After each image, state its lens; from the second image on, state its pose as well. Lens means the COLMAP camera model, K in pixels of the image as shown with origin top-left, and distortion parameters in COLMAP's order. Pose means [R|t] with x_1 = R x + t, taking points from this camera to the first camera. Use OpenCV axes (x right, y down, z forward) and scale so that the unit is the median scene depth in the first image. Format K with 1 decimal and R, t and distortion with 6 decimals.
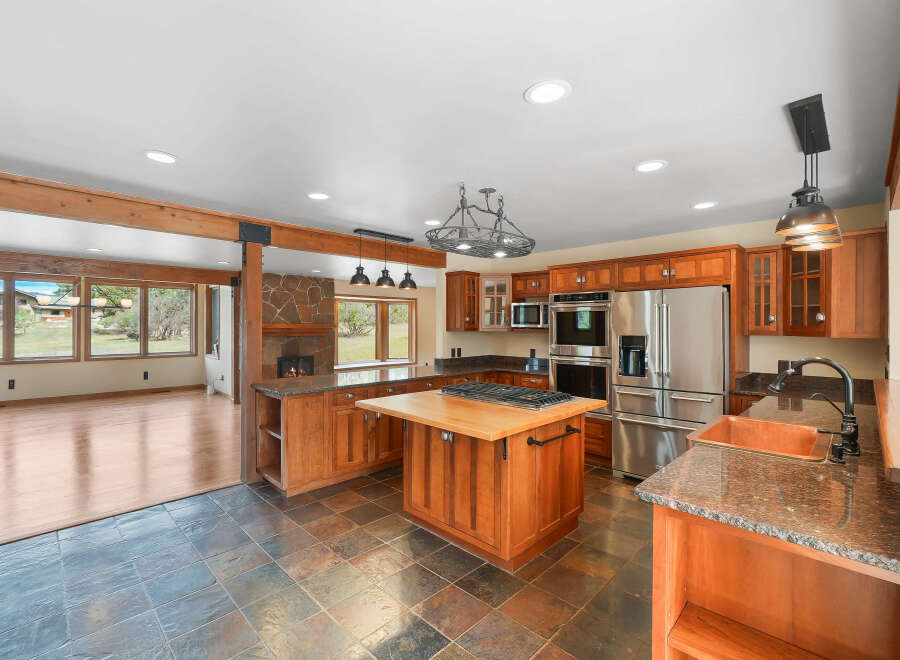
lens RADIAL K [[418.2, 0, 451.9], [0, 418.2, 326.4], [0, 0, 1]] dist [0.002489, 0.000298]
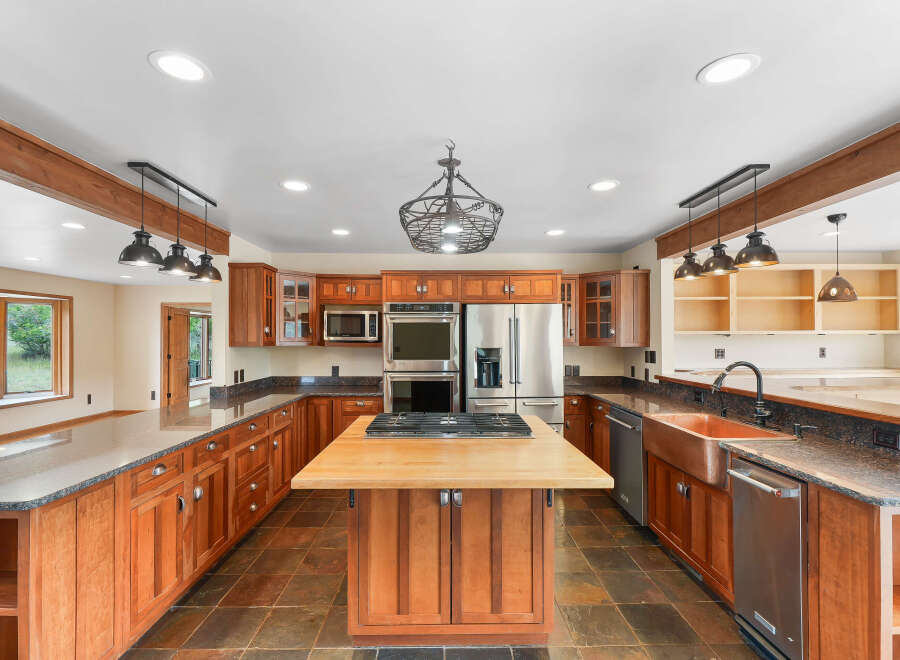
lens RADIAL K [[415.0, 0, 450.0], [0, 415.0, 335.7], [0, 0, 1]] dist [-0.004346, -0.000568]
pose [[0.701969, 0.003717, 0.712198, -0.315450], [0.002508, 0.999967, -0.007691, -0.000219], [-0.712203, 0.007185, 0.701937, 0.322047]]
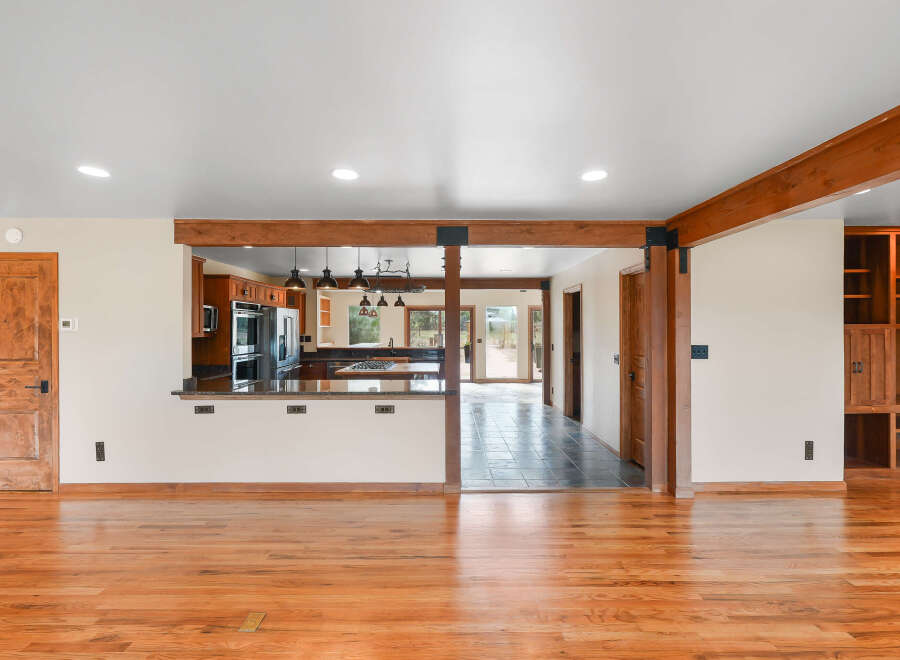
lens RADIAL K [[400.0, 0, 450.4], [0, 400.0, 327.2], [0, 0, 1]] dist [-0.003005, -0.000453]
pose [[-0.696248, -0.002246, 0.717798, -1.017724], [-0.001184, 0.999997, 0.001981, -0.012420], [-0.717801, 0.000530, -0.696248, 1.450656]]
